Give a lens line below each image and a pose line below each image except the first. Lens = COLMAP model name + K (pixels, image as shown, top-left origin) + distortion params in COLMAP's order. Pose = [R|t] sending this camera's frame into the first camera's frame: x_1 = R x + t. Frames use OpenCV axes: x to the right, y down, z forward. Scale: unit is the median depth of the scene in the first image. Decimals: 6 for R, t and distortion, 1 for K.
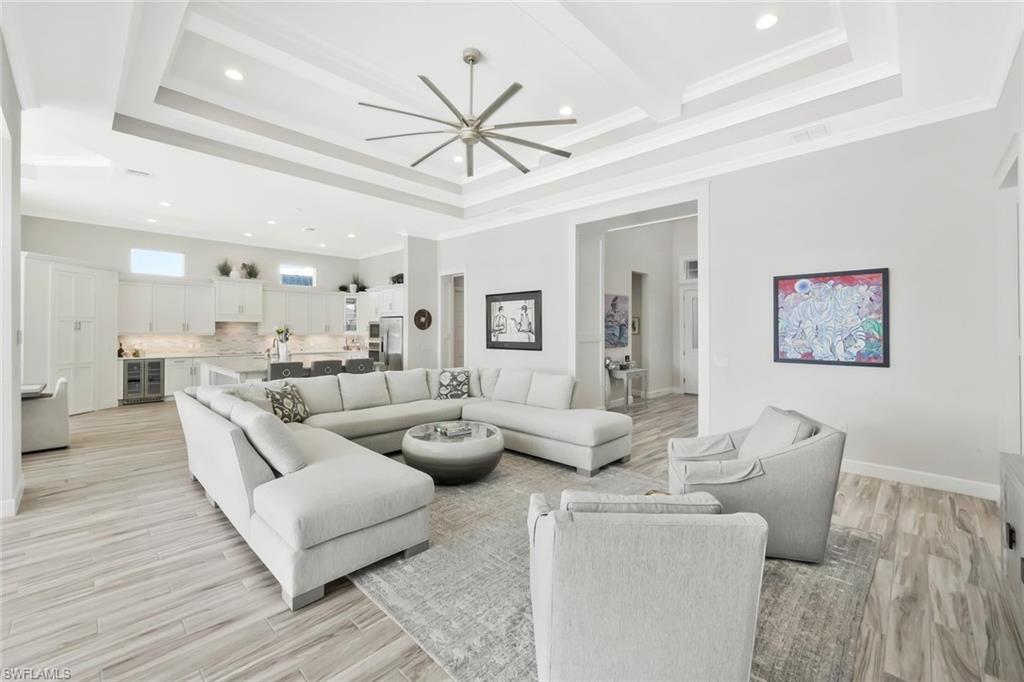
lens RADIAL K [[421.5, 0, 530.5], [0, 421.5, 329.6], [0, 0, 1]] dist [-0.007139, 0.000870]
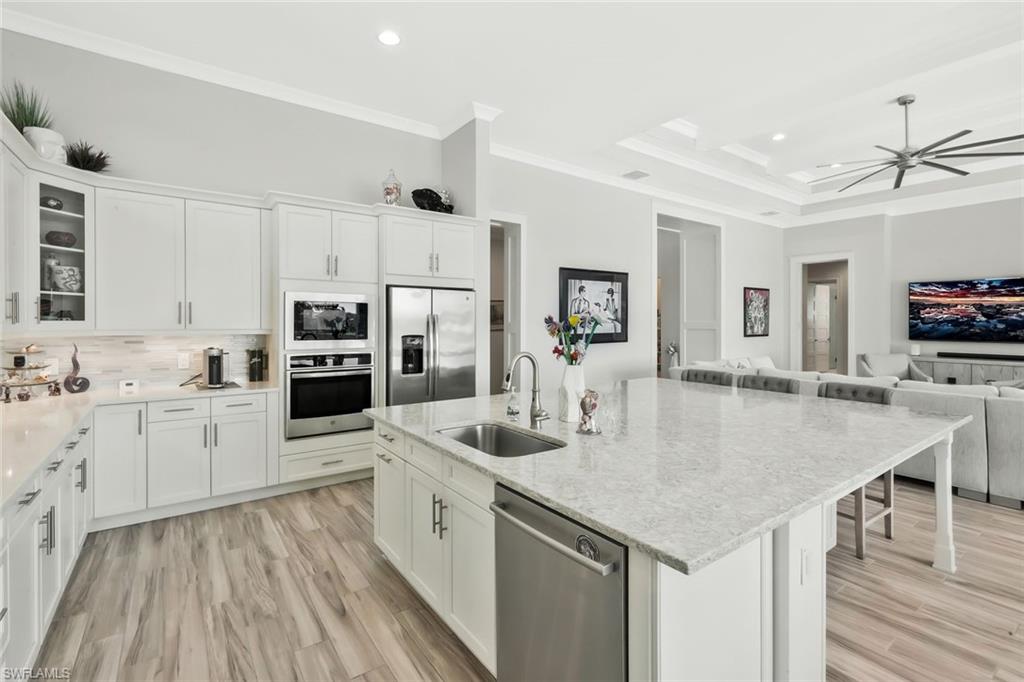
lens RADIAL K [[472.6, 0, 510.6], [0, 472.6, 329.7], [0, 0, 1]] dist [-0.002648, -0.002152]
pose [[0.182286, -0.025928, 0.982904, -0.935536], [-0.002084, 0.999640, 0.026756, -0.000886], [-0.983243, -0.006926, 0.182167, 0.998364]]
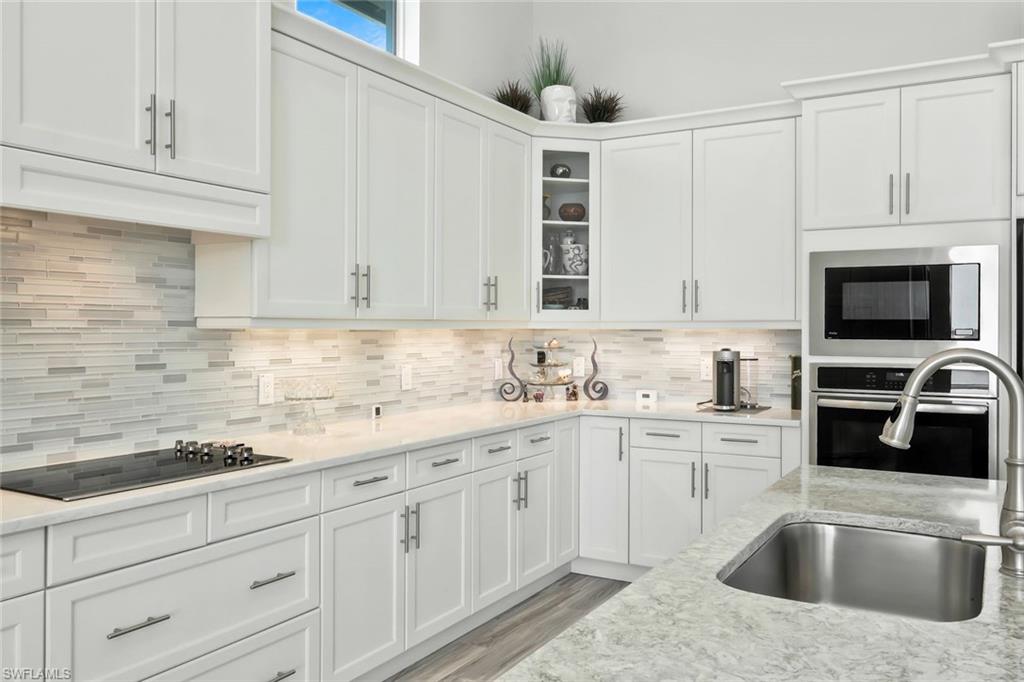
lens RADIAL K [[837.4, 0, 514.7], [0, 837.4, 333.4], [0, 0, 1]] dist [0.000092, -0.006003]
pose [[0.976778, -0.010219, 0.214010, -0.761802], [0.009637, 0.999946, 0.003763, 0.018491], [-0.214037, -0.001613, 0.976824, 0.864669]]
